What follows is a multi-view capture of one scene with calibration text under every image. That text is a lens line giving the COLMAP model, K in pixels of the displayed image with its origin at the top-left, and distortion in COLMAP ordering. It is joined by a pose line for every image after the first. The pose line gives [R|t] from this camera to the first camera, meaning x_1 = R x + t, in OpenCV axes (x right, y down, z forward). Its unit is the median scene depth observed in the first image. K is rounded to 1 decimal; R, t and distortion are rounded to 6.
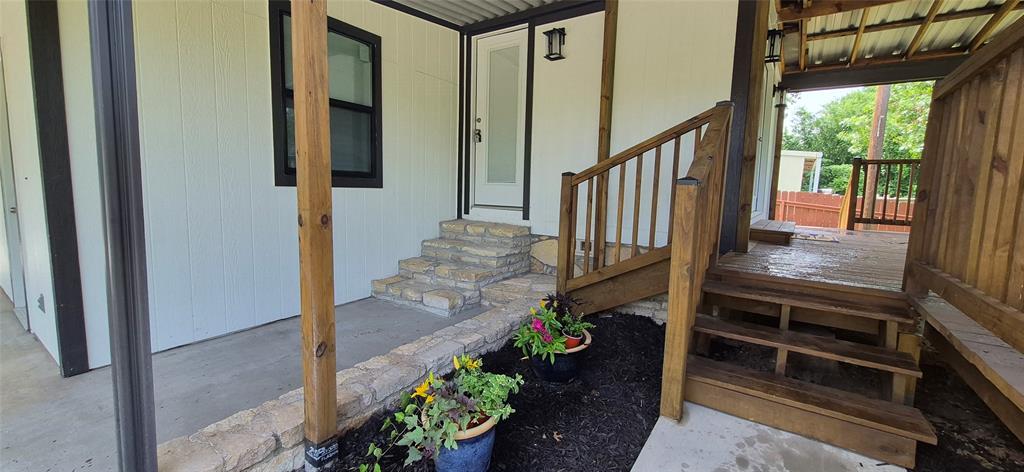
lens RADIAL K [[406.6, 0, 528.4], [0, 406.6, 227.8], [0, 0, 1]] dist [0.009364, -0.000868]
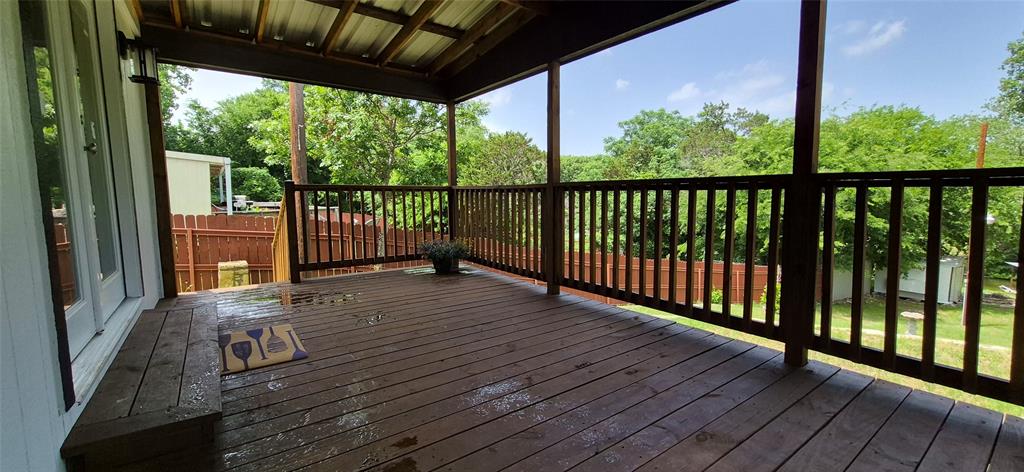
lens RADIAL K [[406.6, 0, 511.7], [0, 406.6, 230.3], [0, 0, 1]] dist [0.009364, -0.000868]
pose [[0.343097, -0.118474, 0.931798, 0.231619], [0.107778, 0.990427, 0.086243, -0.090981], [-0.933096, 0.070837, 0.352582, 0.340573]]
